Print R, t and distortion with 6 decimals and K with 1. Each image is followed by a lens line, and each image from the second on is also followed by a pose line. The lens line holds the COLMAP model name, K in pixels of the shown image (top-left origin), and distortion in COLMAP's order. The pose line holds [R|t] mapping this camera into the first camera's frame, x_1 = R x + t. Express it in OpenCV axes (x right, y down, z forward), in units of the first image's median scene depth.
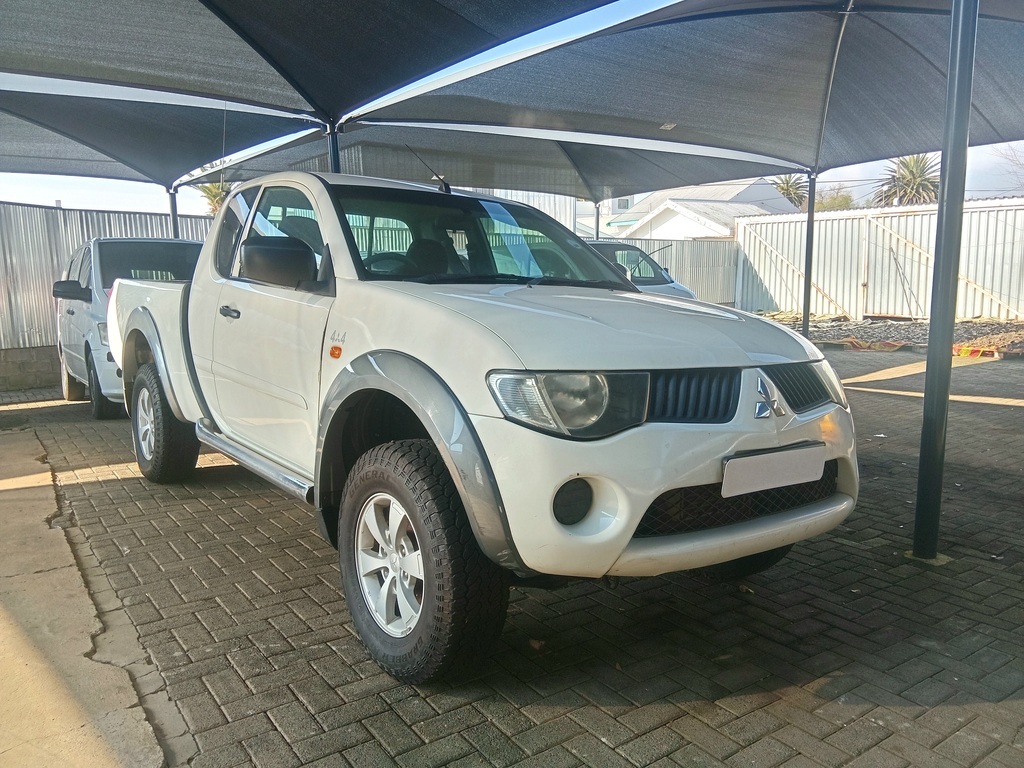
lens RADIAL K [[765.8, 0, 512.0], [0, 765.8, 384.0], [0, 0, 1]] dist [0.026567, -0.002374]
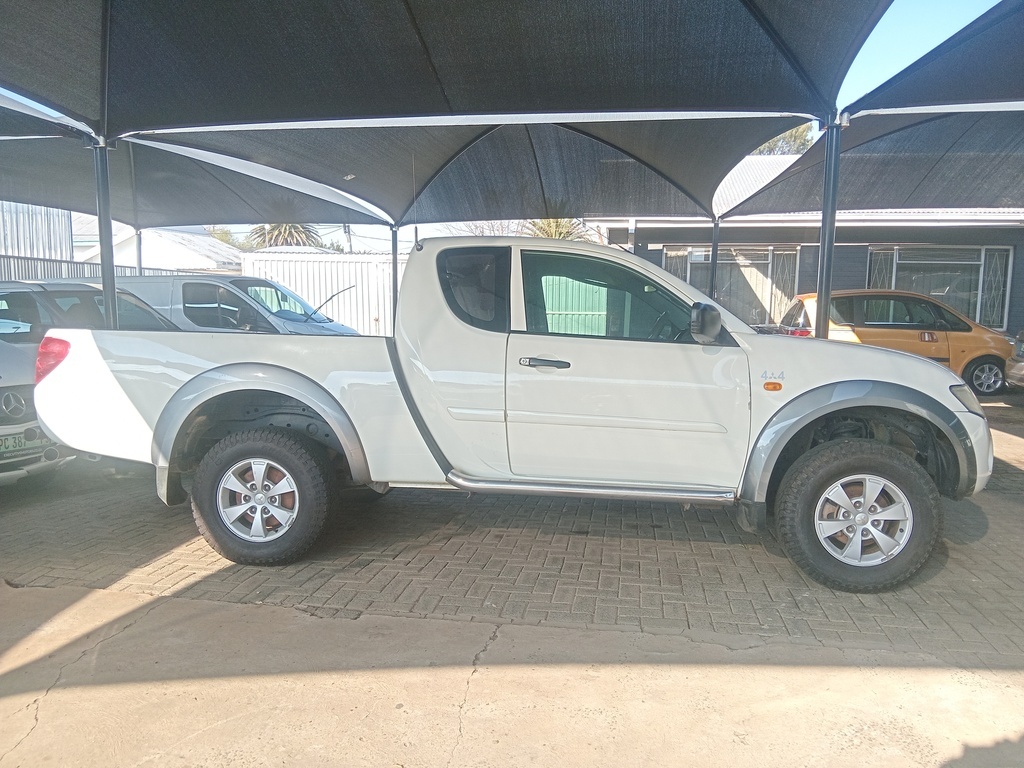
lens RADIAL K [[765.8, 0, 512.0], [0, 765.8, 384.0], [0, 0, 1]] dist [0.026567, -0.002374]
pose [[0.690222, -0.058478, 0.721230, -1.321765], [0.085773, 0.996314, -0.001303, -0.071700], [-0.718496, 0.062761, 0.692694, 0.316375]]
